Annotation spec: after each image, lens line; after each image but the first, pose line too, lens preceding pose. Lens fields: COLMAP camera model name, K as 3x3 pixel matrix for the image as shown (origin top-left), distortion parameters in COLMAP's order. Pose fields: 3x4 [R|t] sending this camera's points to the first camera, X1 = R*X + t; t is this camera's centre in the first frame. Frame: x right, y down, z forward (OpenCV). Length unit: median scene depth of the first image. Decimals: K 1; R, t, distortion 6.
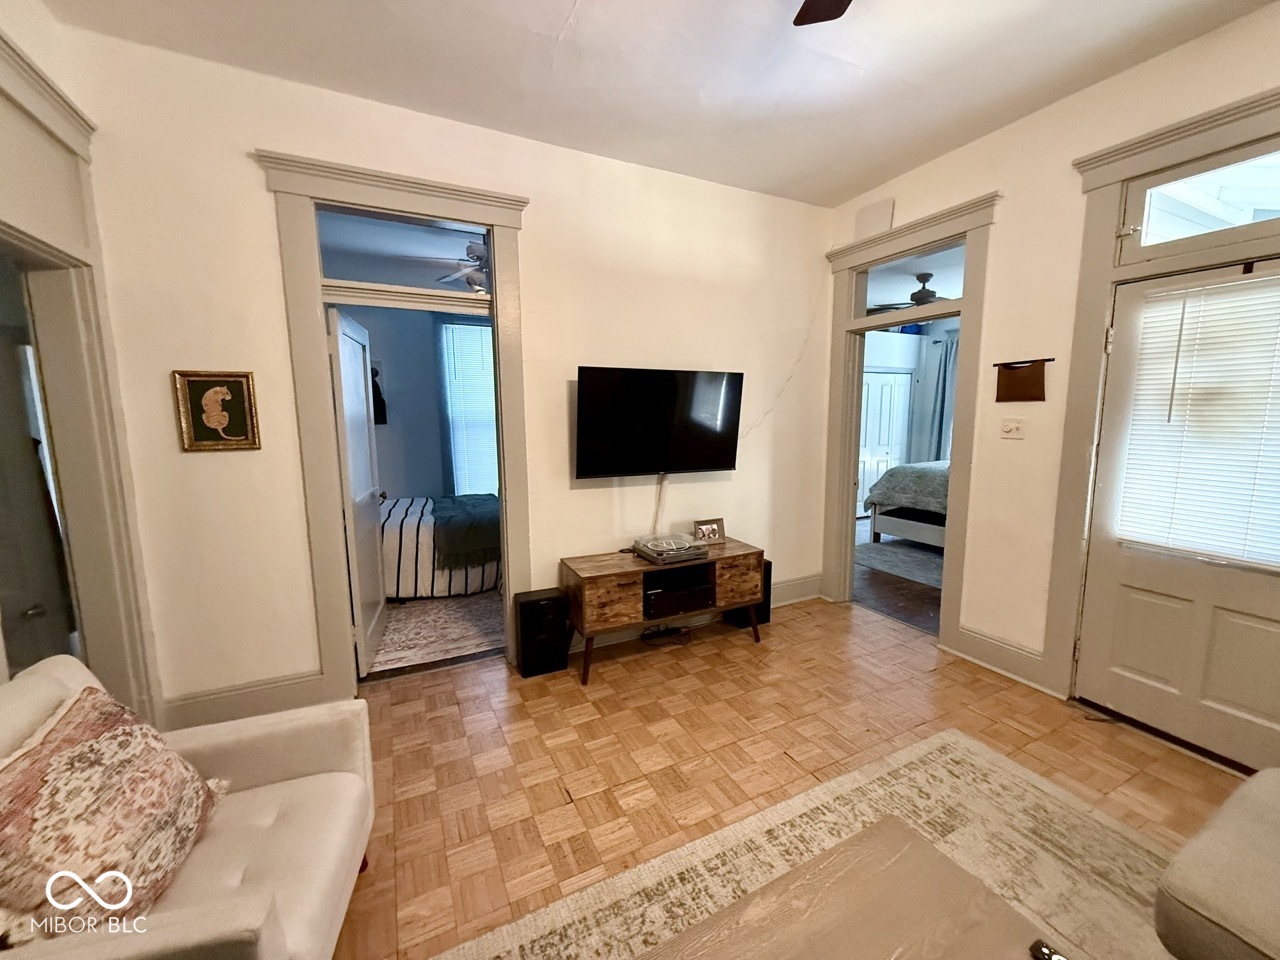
lens RADIAL K [[511.7, 0, 641.9], [0, 511.7, 477.9], [0, 0, 1]] dist [0.005916, 0.000288]
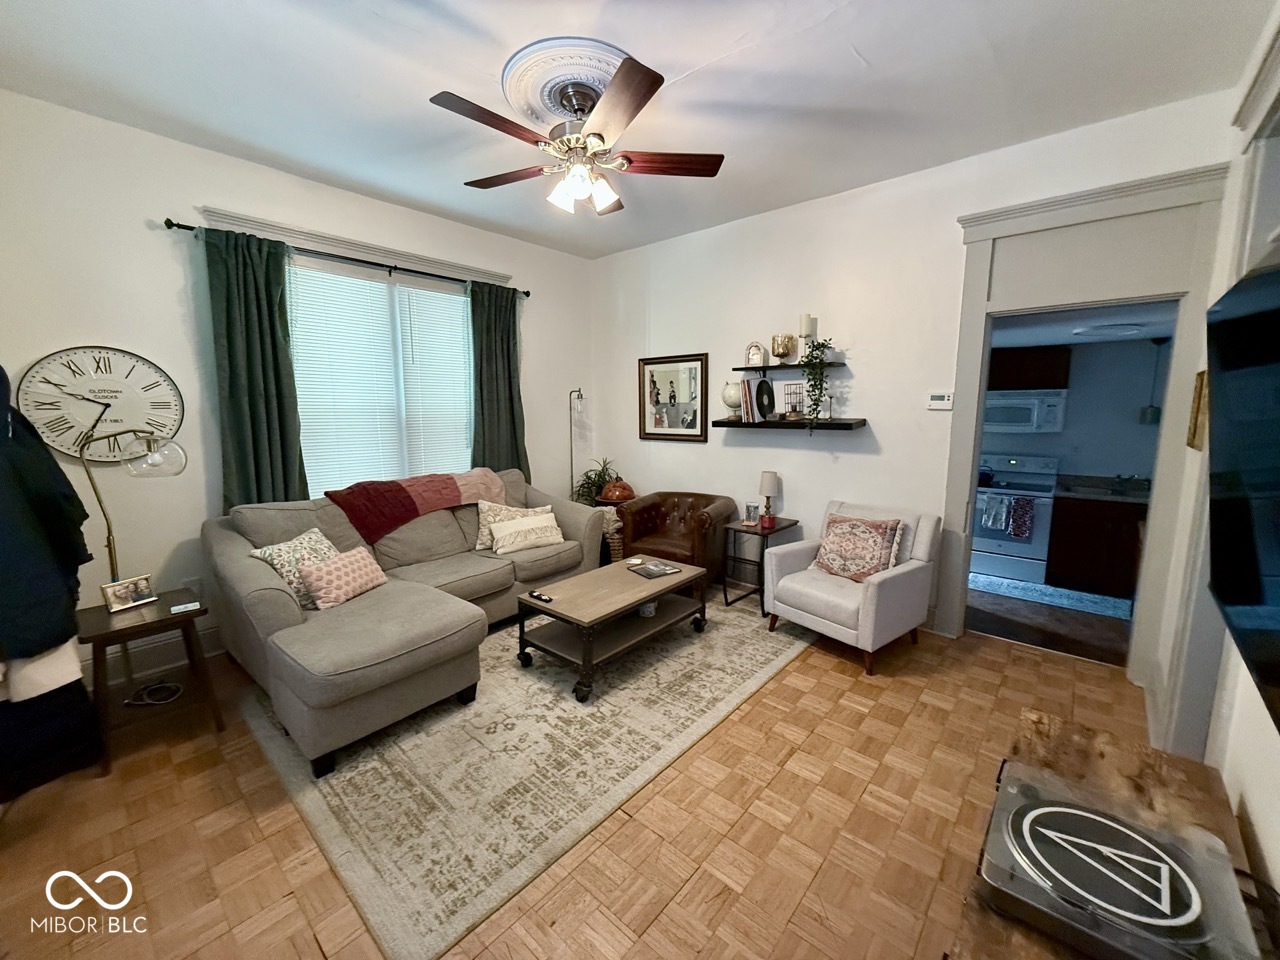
lens RADIAL K [[511.7, 0, 636.5], [0, 511.7, 474.4], [0, 0, 1]] dist [0.005916, 0.000288]
pose [[-0.929211, 0.052163, -0.365850, 0.716872], [-0.046390, 0.965692, 0.255513, -0.273057], [0.366626, 0.254397, -0.894912, 1.916716]]
